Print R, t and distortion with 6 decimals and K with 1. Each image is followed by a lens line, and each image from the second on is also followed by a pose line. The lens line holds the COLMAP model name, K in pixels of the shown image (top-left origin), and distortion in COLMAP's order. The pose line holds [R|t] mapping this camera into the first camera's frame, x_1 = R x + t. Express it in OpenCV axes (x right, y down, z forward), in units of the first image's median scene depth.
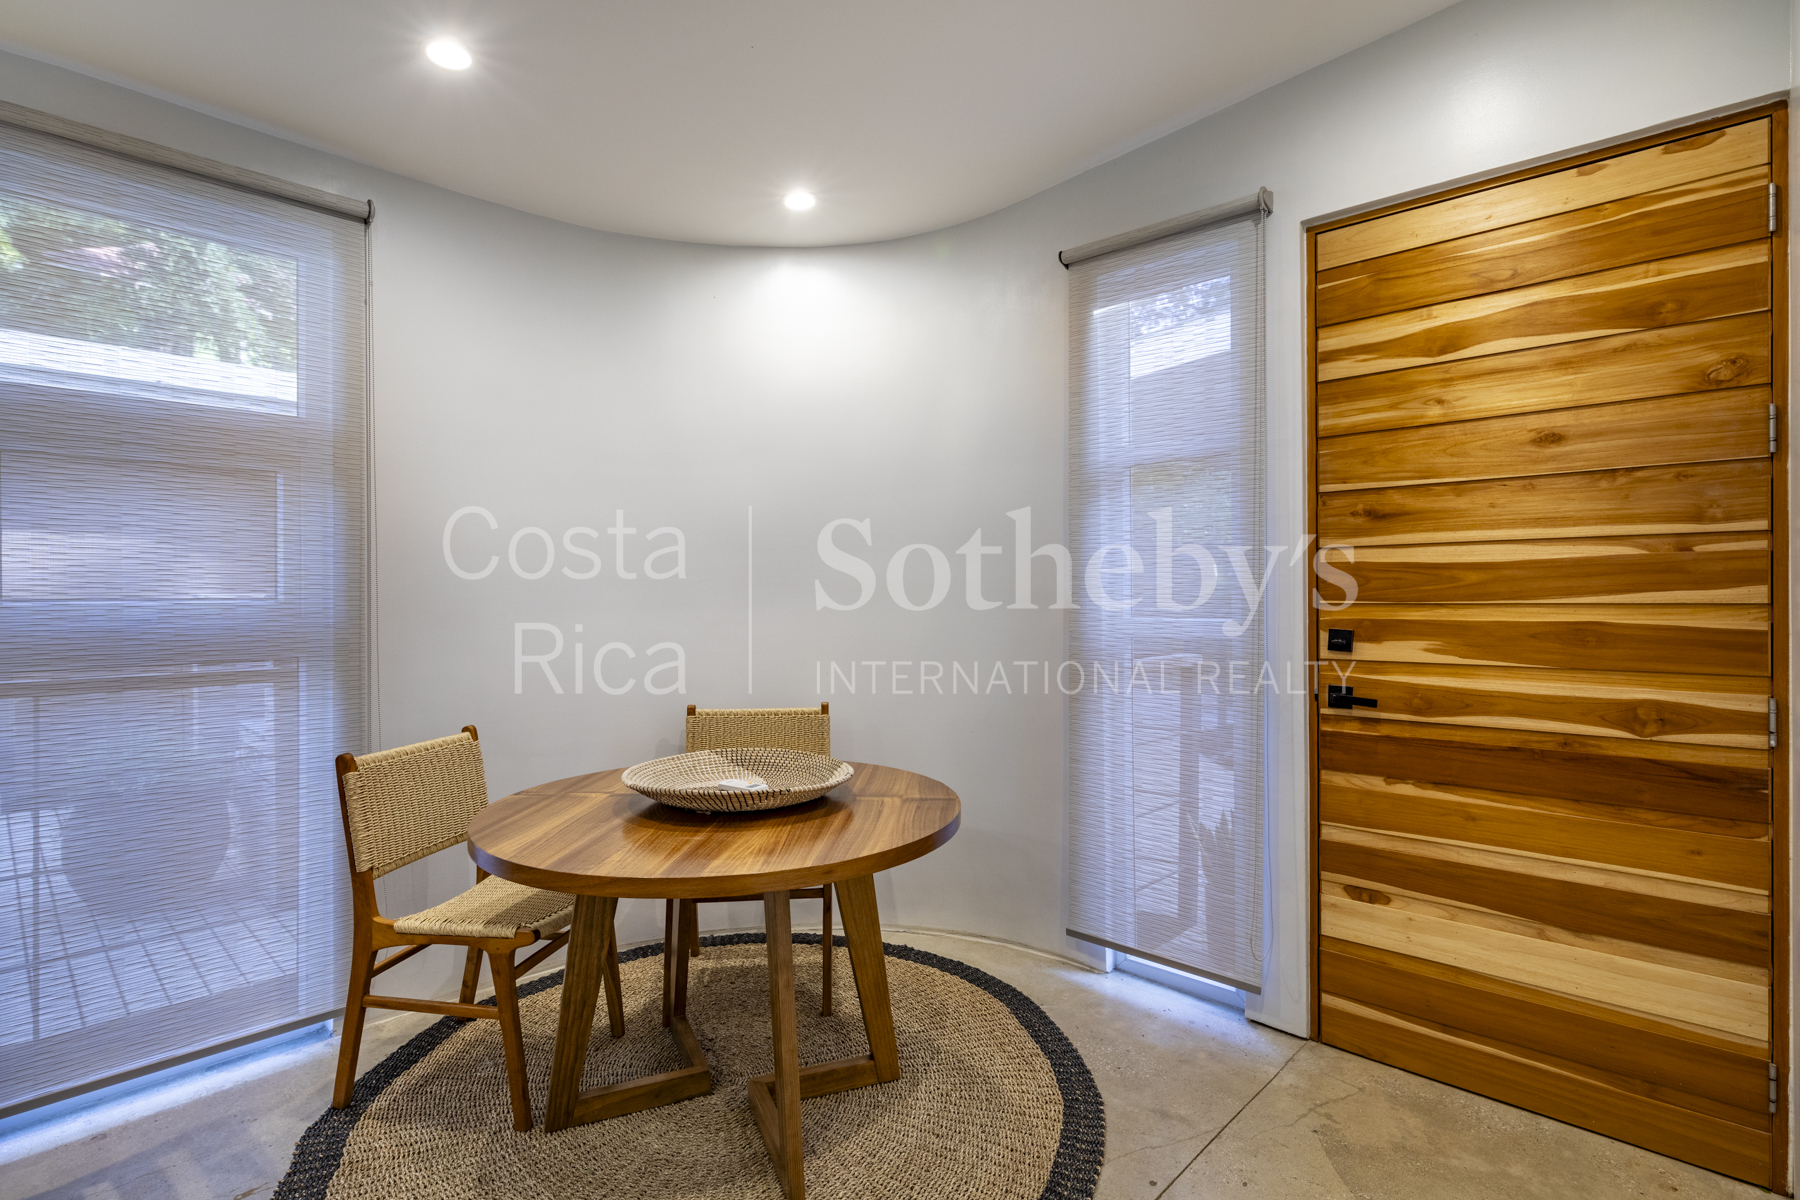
lens RADIAL K [[879.0, 0, 898.9], [0, 879.0, 596.6], [0, 0, 1]] dist [0.000748, 0.000585]
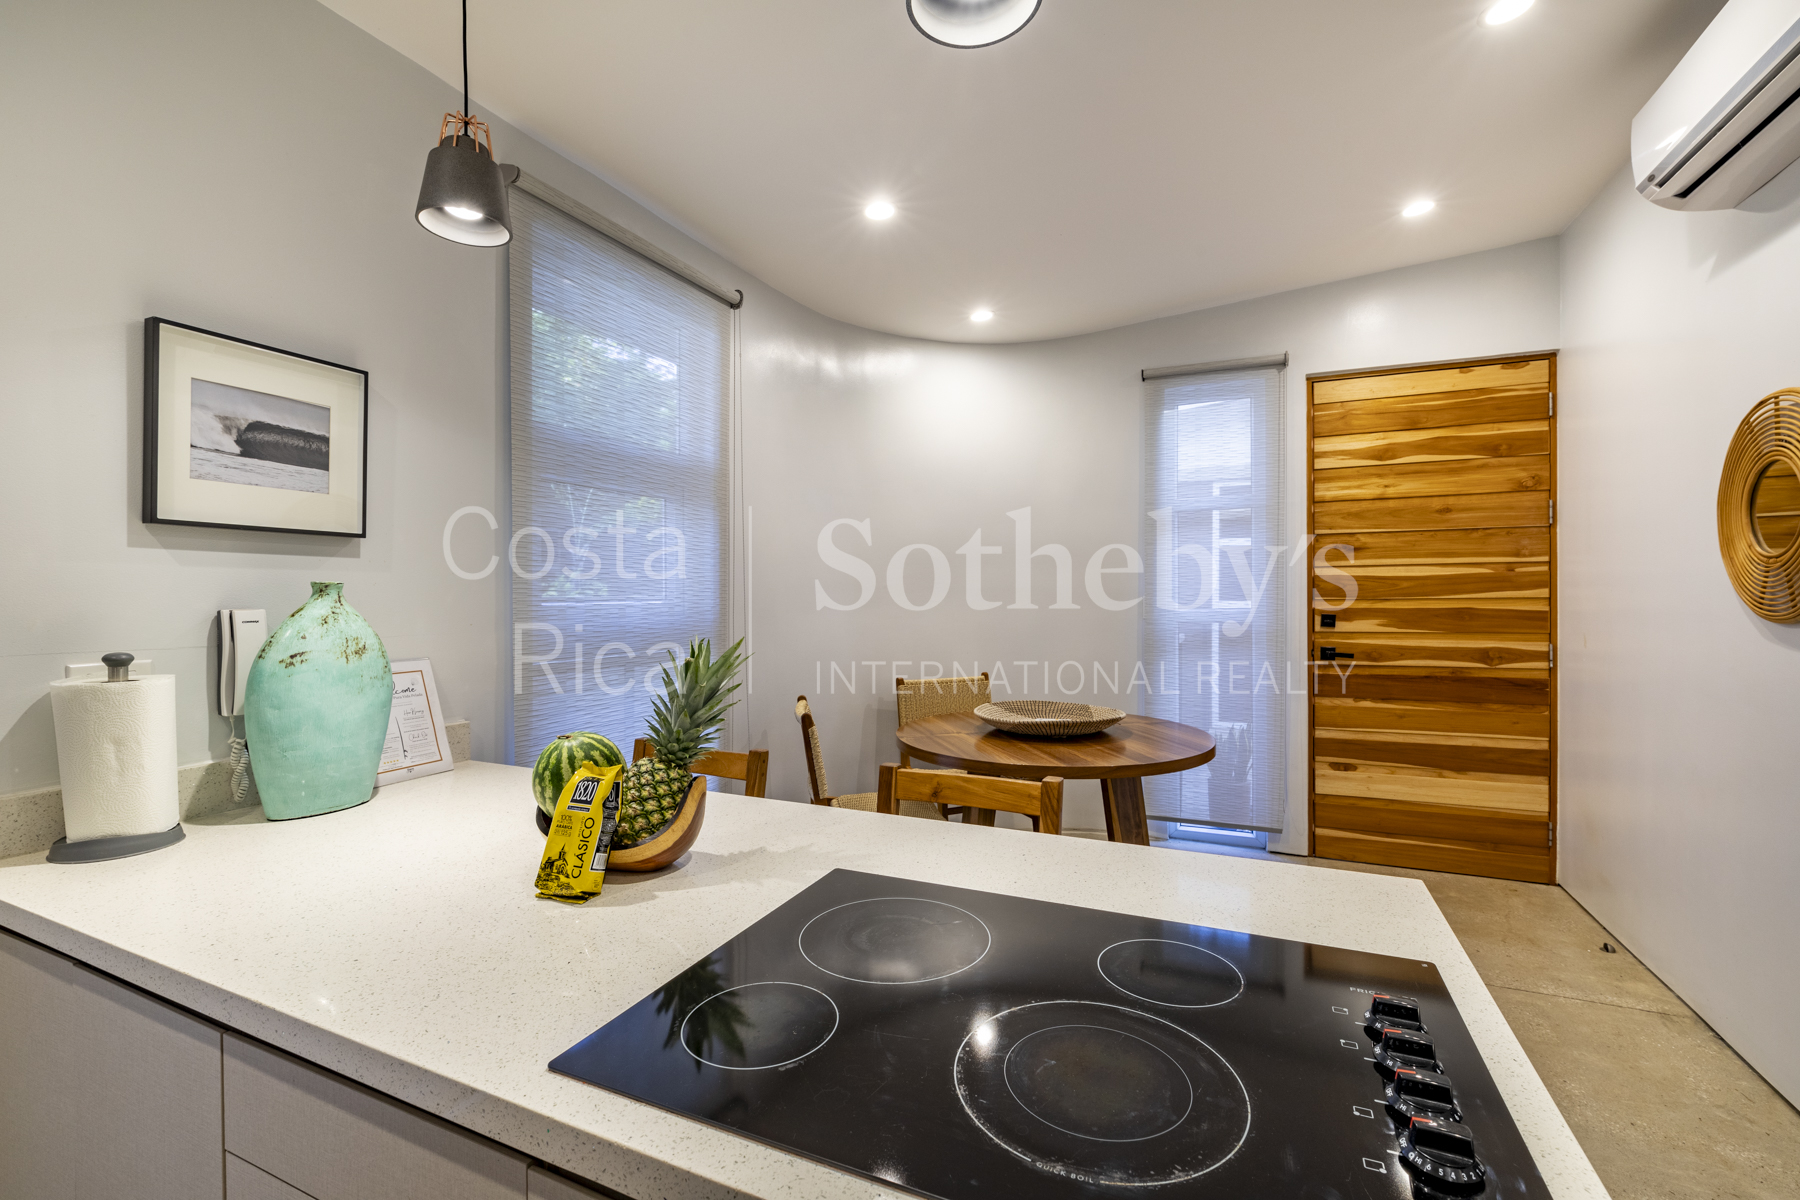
lens RADIAL K [[771.9, 0, 900.0], [0, 771.9, 600.0], [0, 0, 1]] dist [-0.001250, -0.000178]
pose [[0.945045, -0.005540, 0.326894, -0.855310], [0.004863, 0.999984, 0.002886, 0.001032], [-0.326905, -0.001138, 0.945057, -0.166902]]
